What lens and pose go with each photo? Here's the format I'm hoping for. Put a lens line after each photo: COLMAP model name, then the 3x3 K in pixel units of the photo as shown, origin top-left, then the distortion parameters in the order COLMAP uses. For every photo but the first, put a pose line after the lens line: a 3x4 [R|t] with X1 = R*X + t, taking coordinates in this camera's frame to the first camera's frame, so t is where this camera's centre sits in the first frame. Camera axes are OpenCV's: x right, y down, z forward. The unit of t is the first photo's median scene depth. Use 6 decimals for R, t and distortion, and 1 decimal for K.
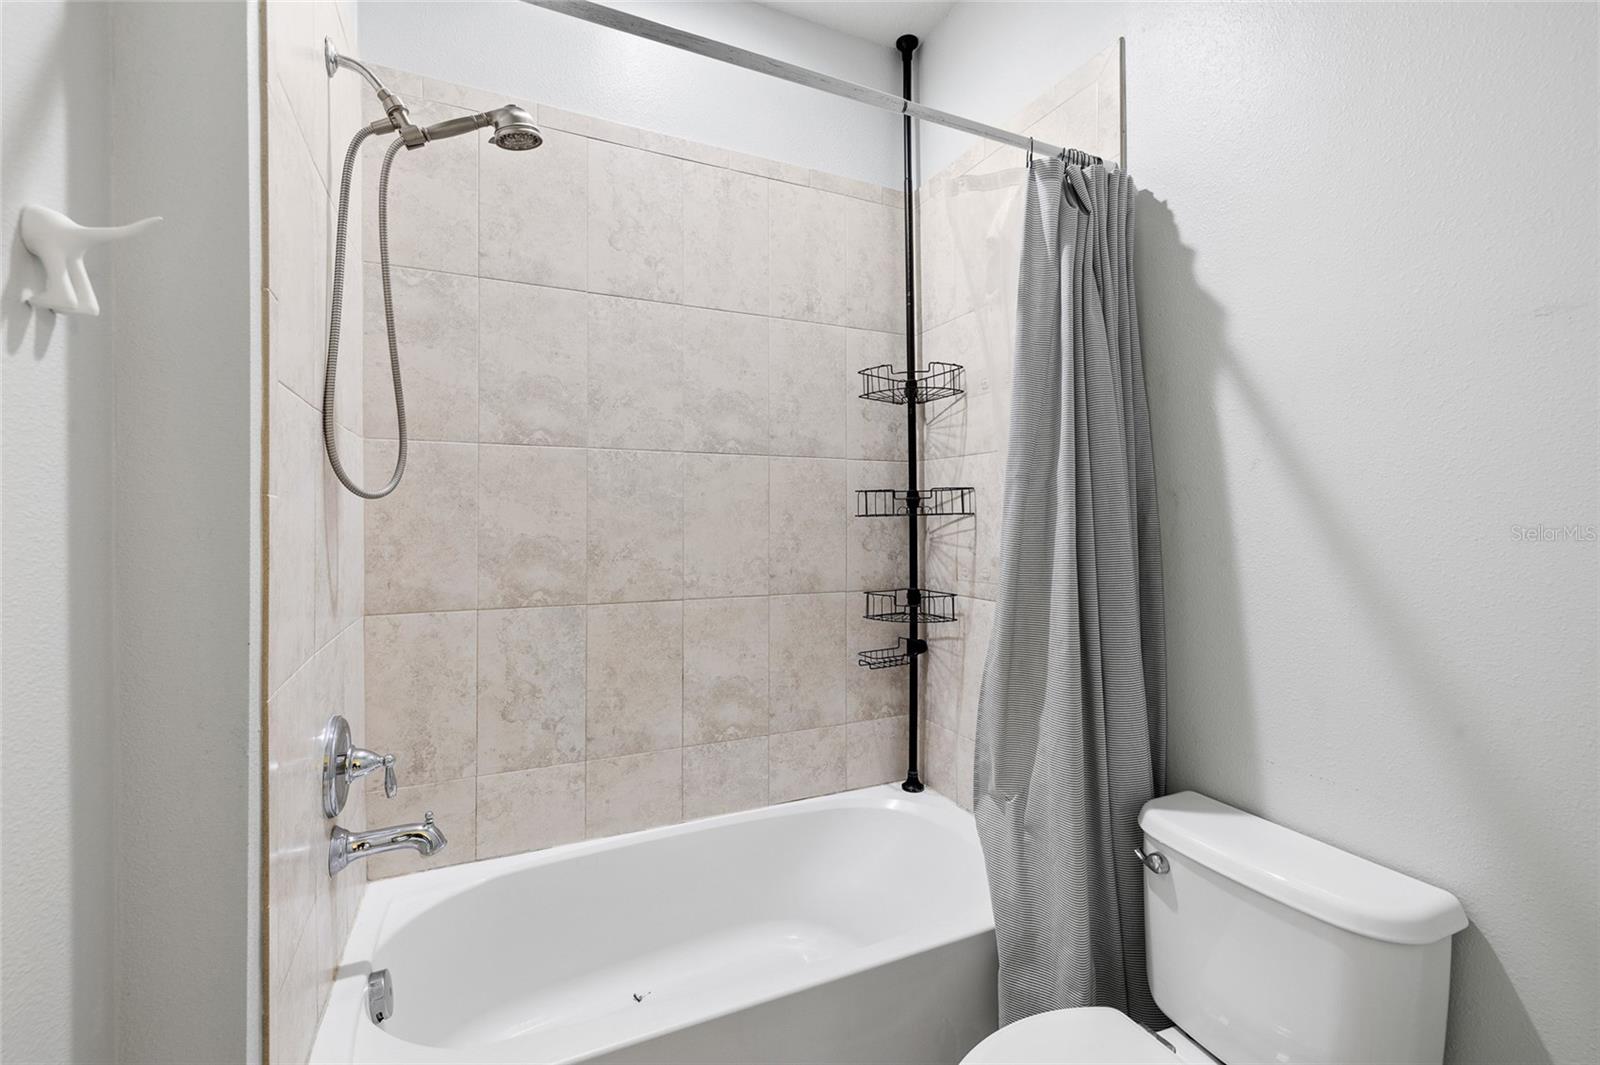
lens RADIAL K [[674.8, 0, 800.4], [0, 674.8, 523.1], [0, 0, 1]] dist [0.000959, 0.000134]
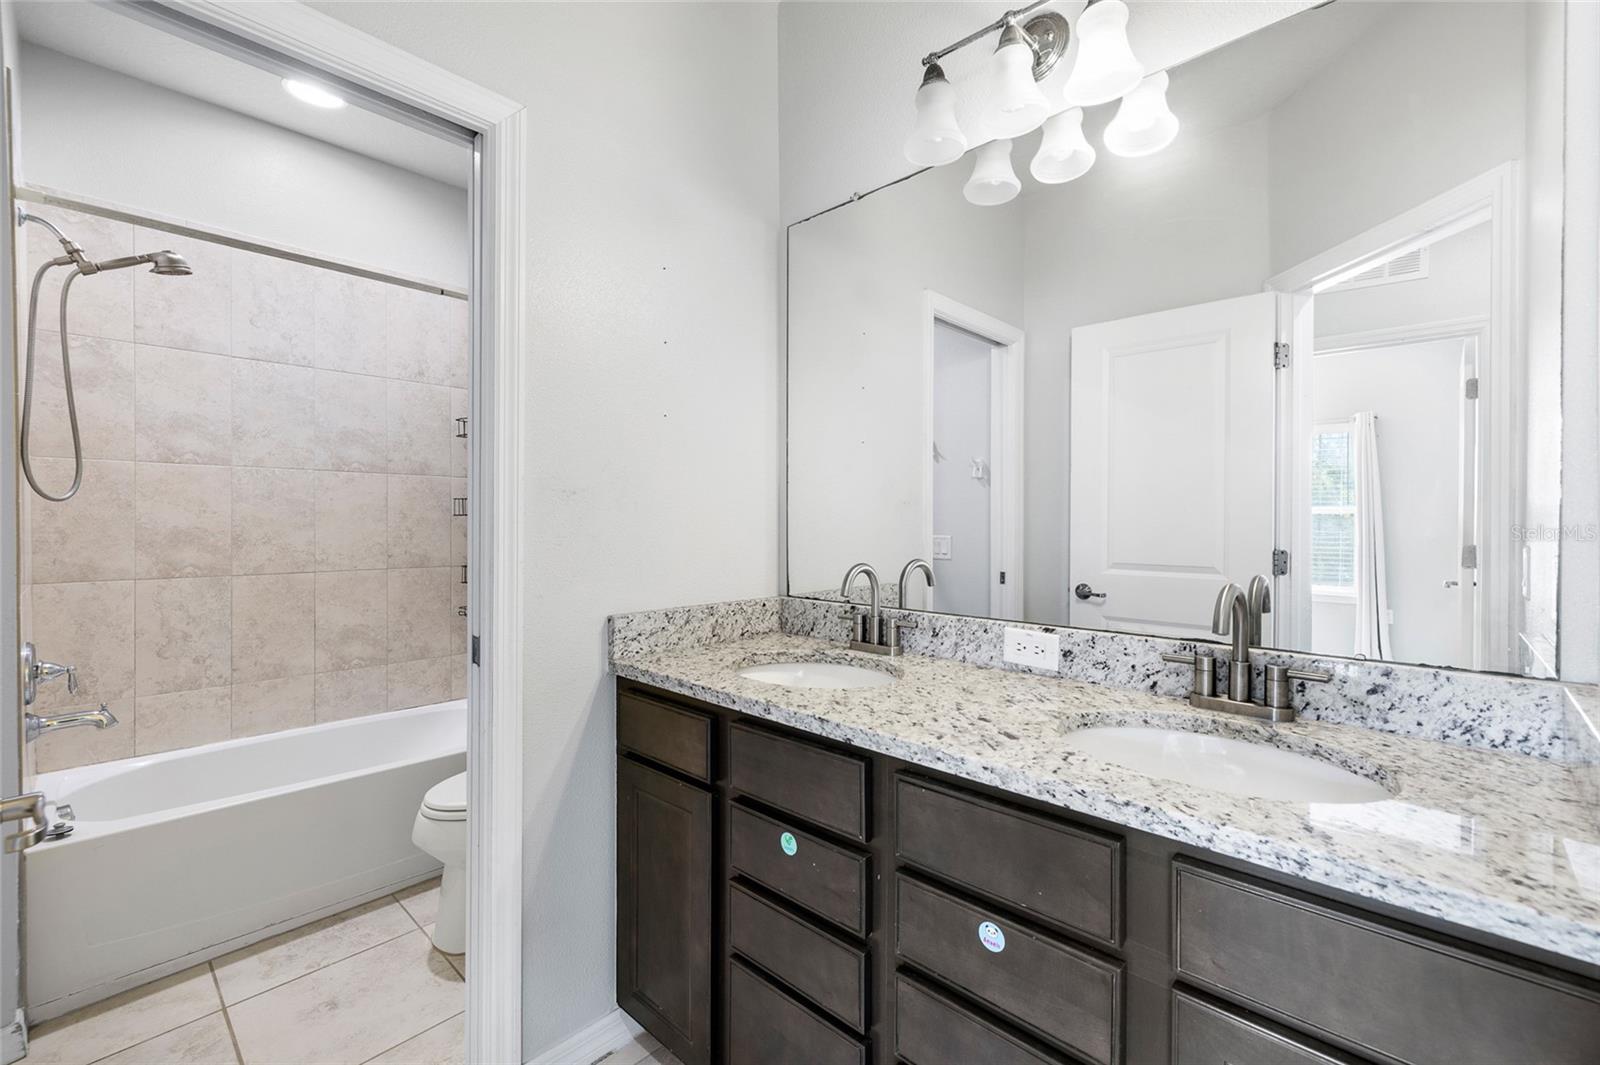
lens RADIAL K [[674.8, 0, 799.1], [0, 674.8, 531.3], [0, 0, 1]] dist [0.000959, 0.000134]
pose [[0.928570, -0.000829, 0.371156, 0.270865], [-0.003300, 0.999940, 0.010491, 0.007726], [-0.371142, -0.010967, 0.928511, -0.779911]]
